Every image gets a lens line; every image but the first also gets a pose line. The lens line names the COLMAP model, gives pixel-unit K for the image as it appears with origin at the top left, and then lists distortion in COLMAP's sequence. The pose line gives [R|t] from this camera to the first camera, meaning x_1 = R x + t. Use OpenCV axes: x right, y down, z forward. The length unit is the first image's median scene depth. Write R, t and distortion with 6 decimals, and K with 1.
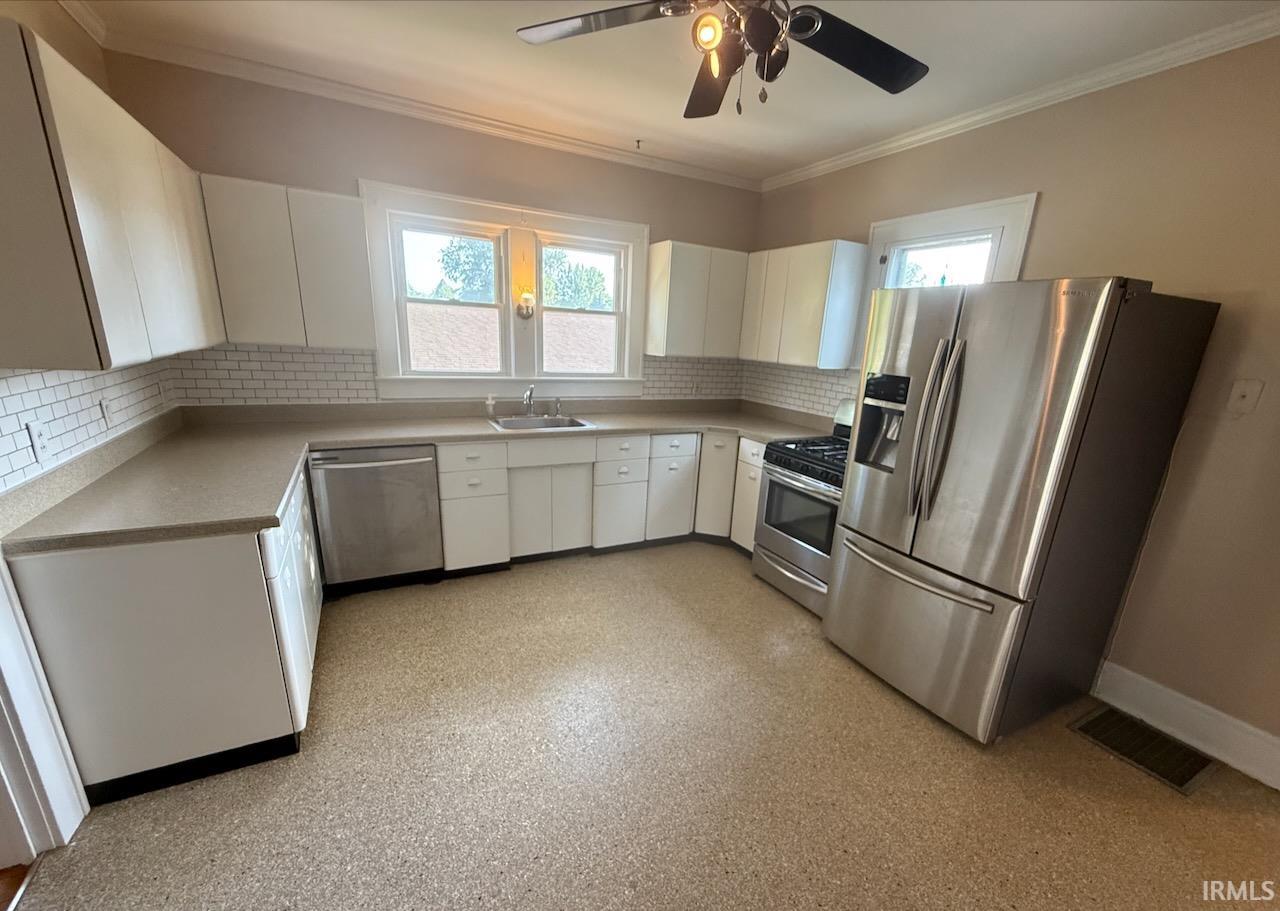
lens RADIAL K [[530.3, 0, 662.1], [0, 530.3, 497.9], [0, 0, 1]] dist [-0.002337, -0.000258]
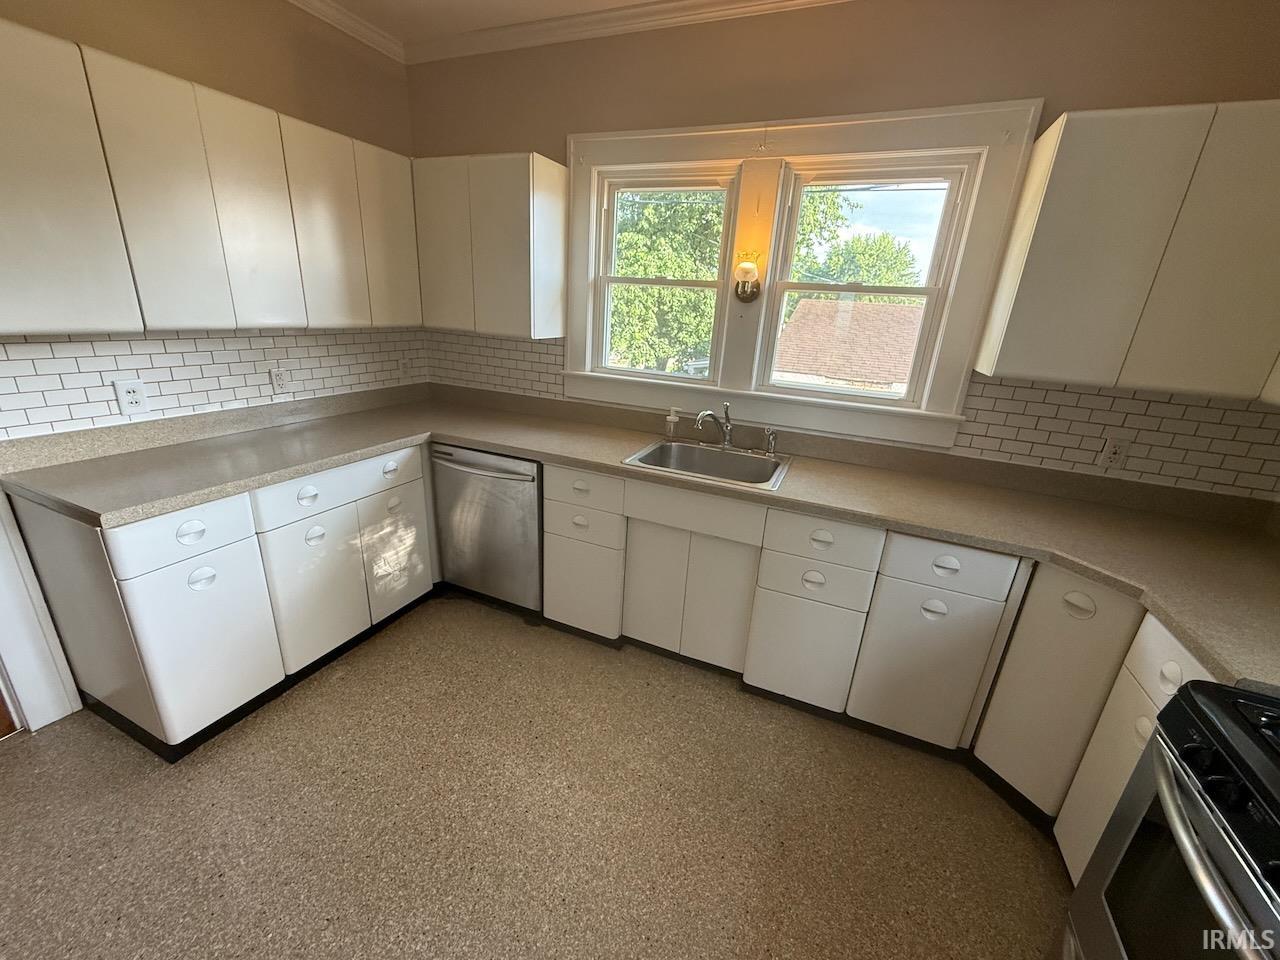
lens RADIAL K [[511.8, 0, 633.5], [0, 511.8, 480.5], [0, 0, 1]] dist [0.000534, -0.000008]
pose [[0.611302, 0.238529, -0.754595, 0.188354], [-0.258777, 0.961329, 0.094241, -0.151698], [0.747893, 0.137662, 0.649388, 0.523557]]
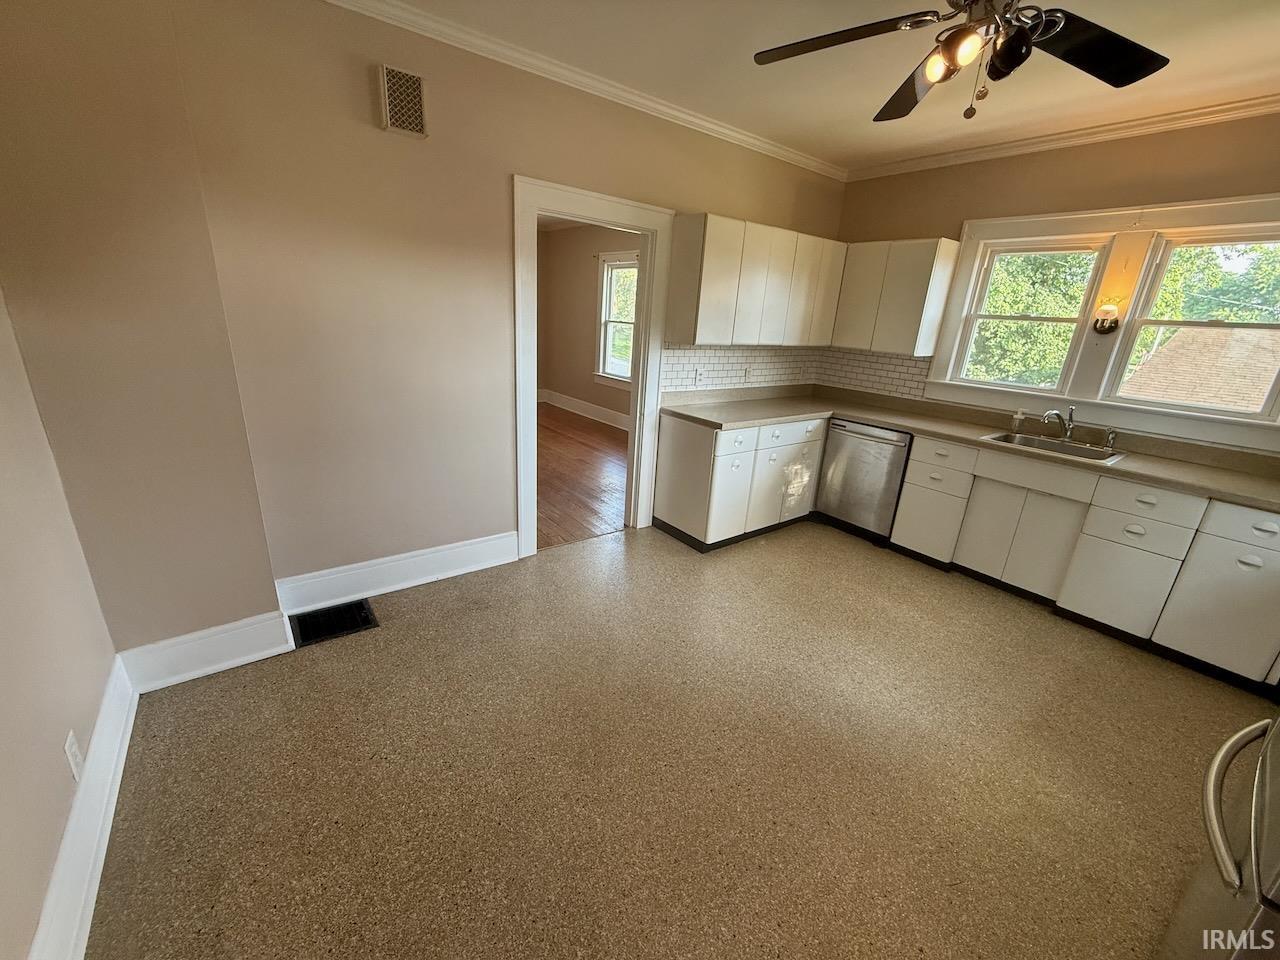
lens RADIAL K [[511.8, 0, 633.6], [0, 511.8, 479.8], [0, 0, 1]] dist [0.000534, -0.000008]
pose [[0.148928, 0.264981, -0.952683, 0.506553], [-0.340161, 0.918359, 0.202258, -0.022097], [0.928499, 0.293943, 0.226906, 0.156933]]
